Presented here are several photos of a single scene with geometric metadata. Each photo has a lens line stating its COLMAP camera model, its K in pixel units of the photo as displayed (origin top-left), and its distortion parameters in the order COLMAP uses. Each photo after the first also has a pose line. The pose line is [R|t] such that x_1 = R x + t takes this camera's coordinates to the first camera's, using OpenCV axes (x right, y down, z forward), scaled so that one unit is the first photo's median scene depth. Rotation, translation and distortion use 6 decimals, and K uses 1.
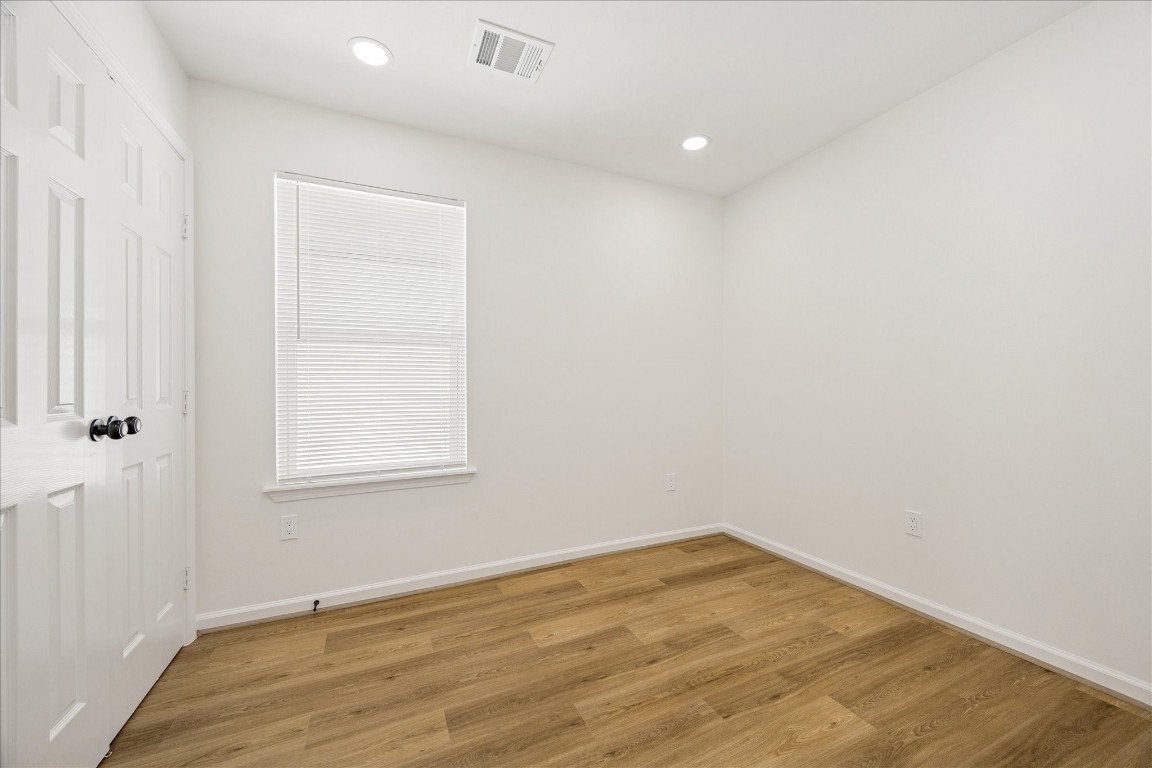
lens RADIAL K [[454.5, 0, 584.9], [0, 454.5, 385.9], [0, 0, 1]] dist [0.029191, 0.000242]
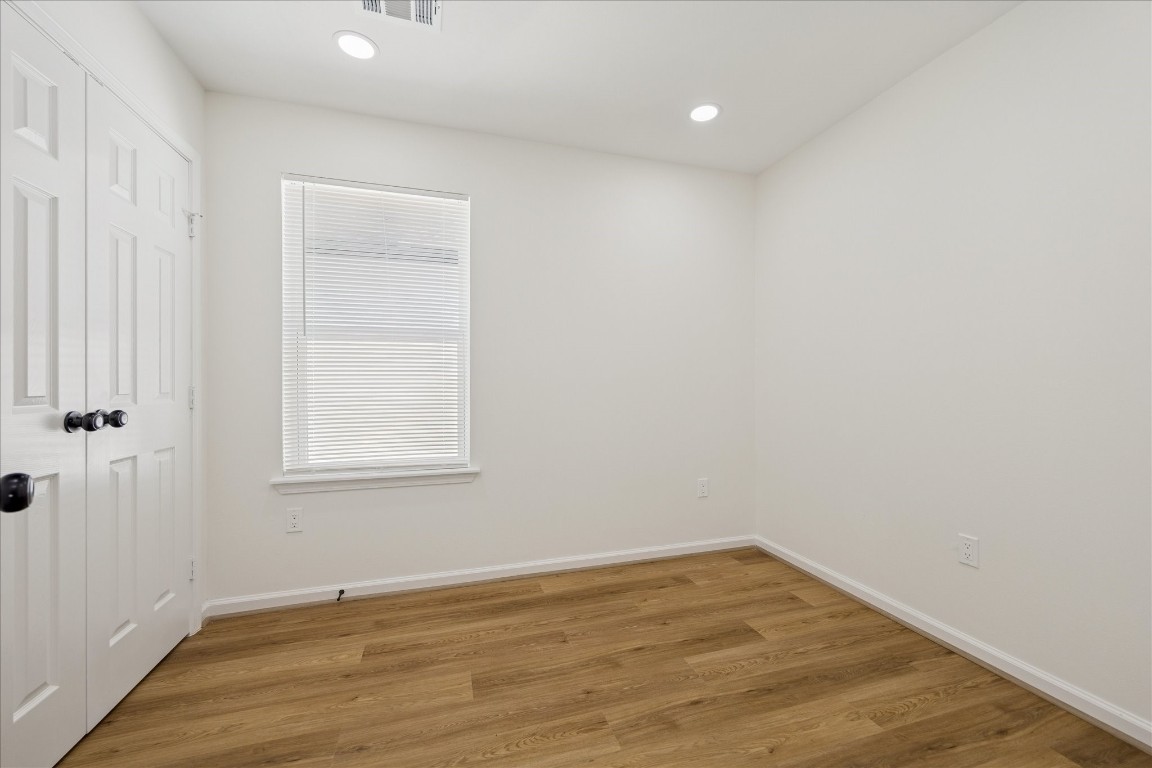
lens RADIAL K [[454.5, 0, 573.1], [0, 454.5, 385.4], [0, 0, 1]] dist [0.029191, 0.000242]
pose [[0.990692, 0.005018, -0.136033, 0.118648], [-0.005140, 0.999987, -0.000547, 0.004863], [0.136028, 0.001241, 0.990704, 0.075773]]
